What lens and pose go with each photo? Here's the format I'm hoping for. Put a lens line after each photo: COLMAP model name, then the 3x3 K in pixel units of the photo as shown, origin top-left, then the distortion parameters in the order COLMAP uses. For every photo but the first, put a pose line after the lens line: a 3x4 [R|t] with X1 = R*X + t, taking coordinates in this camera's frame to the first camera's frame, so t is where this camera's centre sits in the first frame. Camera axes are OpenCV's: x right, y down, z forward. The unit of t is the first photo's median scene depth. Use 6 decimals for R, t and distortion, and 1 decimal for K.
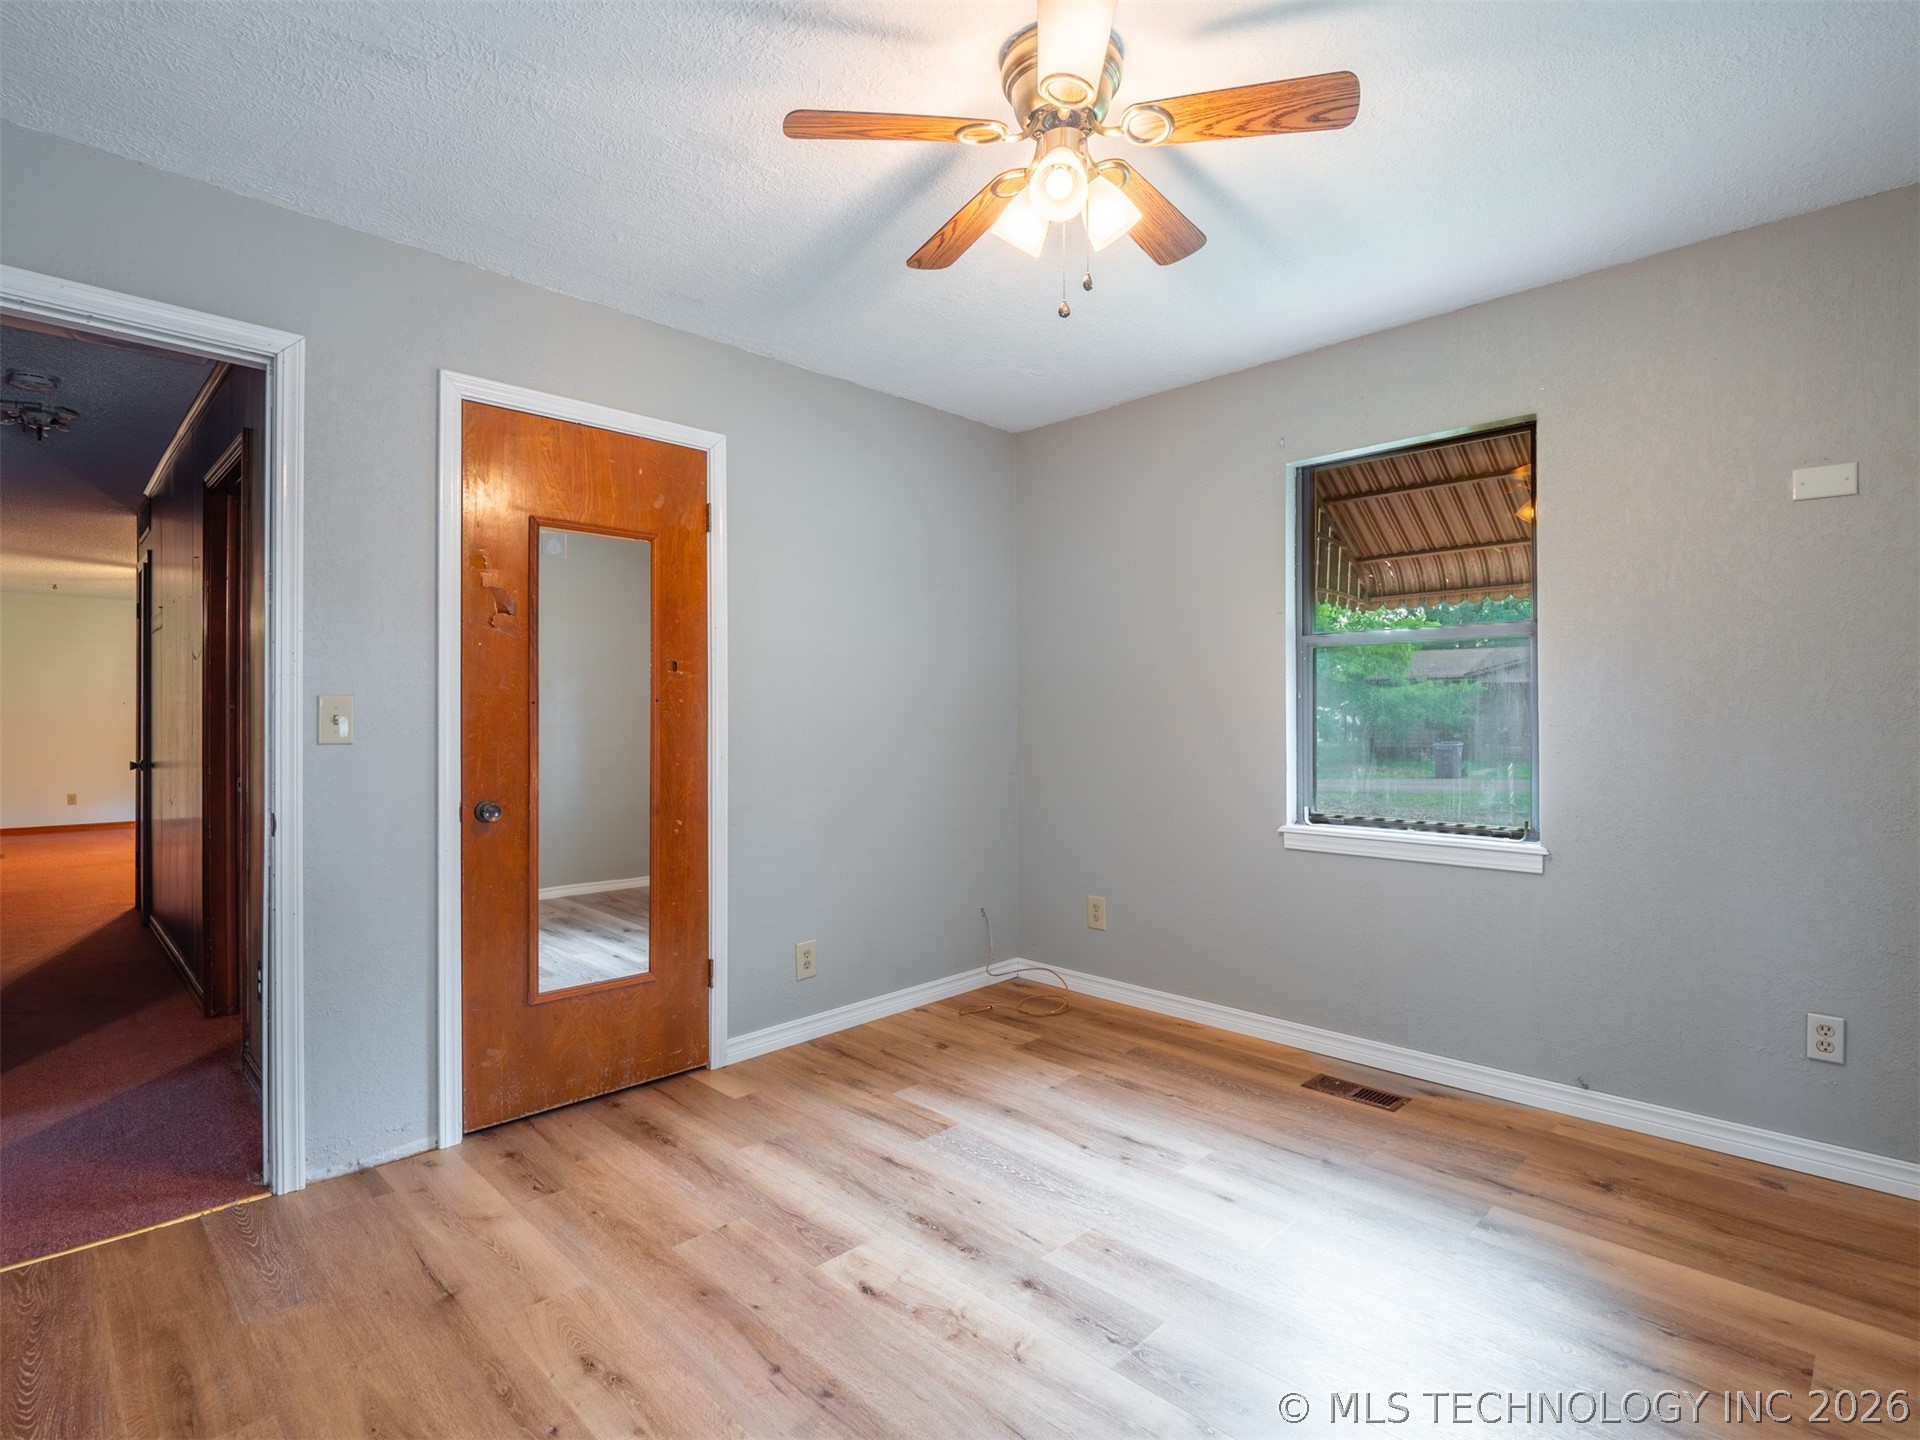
lens RADIAL K [[954.7, 0, 959.4], [0, 954.7, 714.1], [0, 0, 1]] dist [-0.005486, -0.007233]
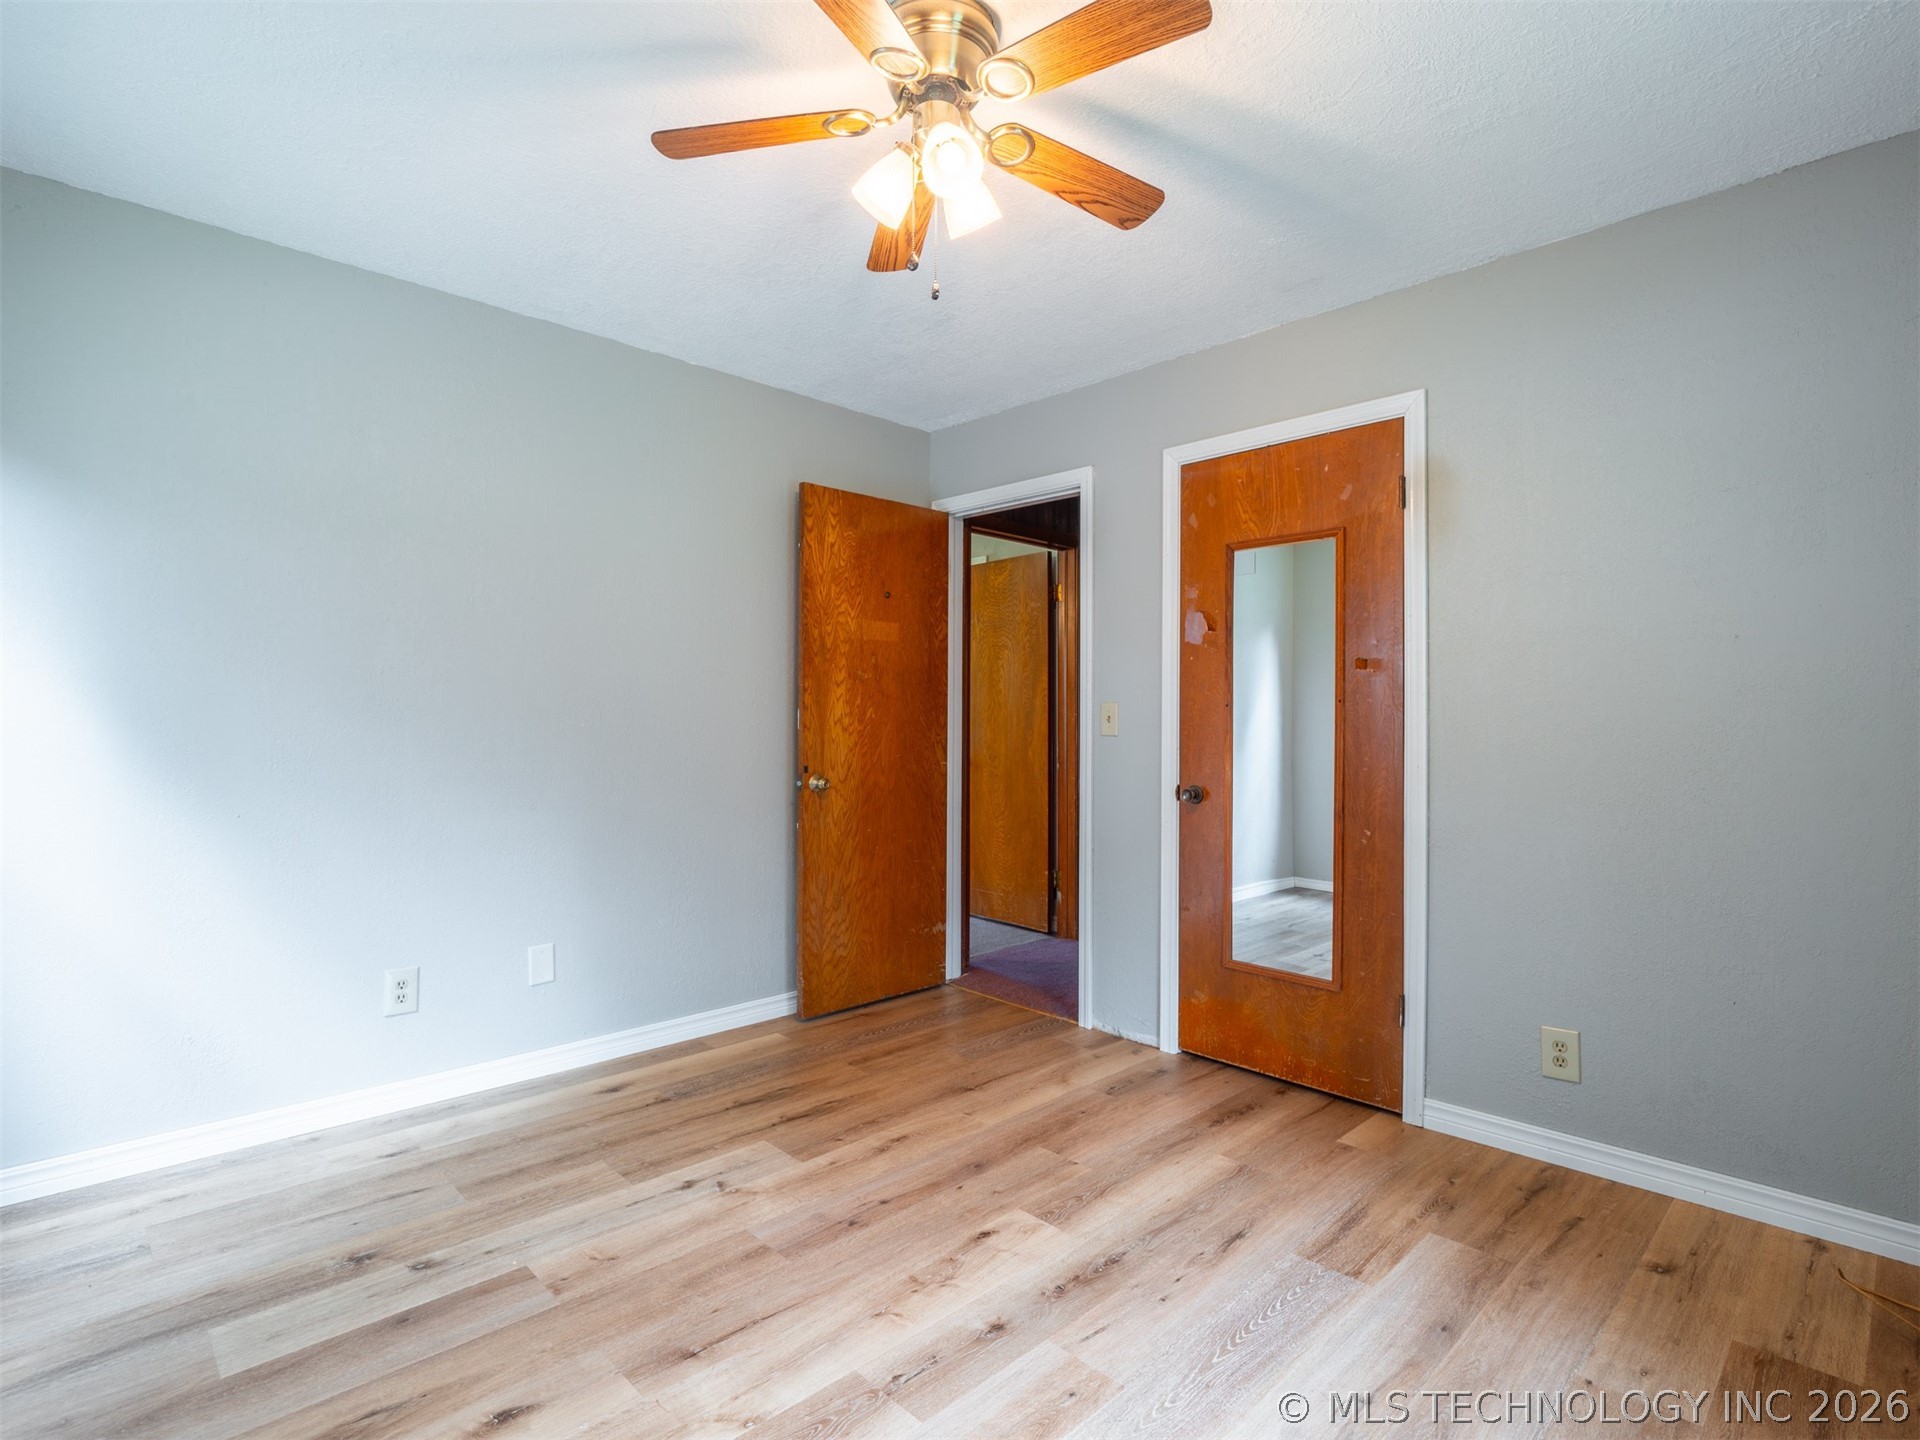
lens RADIAL K [[954.7, 0, 959.4], [0, 954.7, 714.1], [0, 0, 1]] dist [-0.005486, -0.007233]
pose [[-0.009366, -0.002119, -0.999954, 0.730178], [-0.003325, 0.999992, -0.002088, 0.002510], [0.999951, 0.003306, -0.009373, 0.707854]]
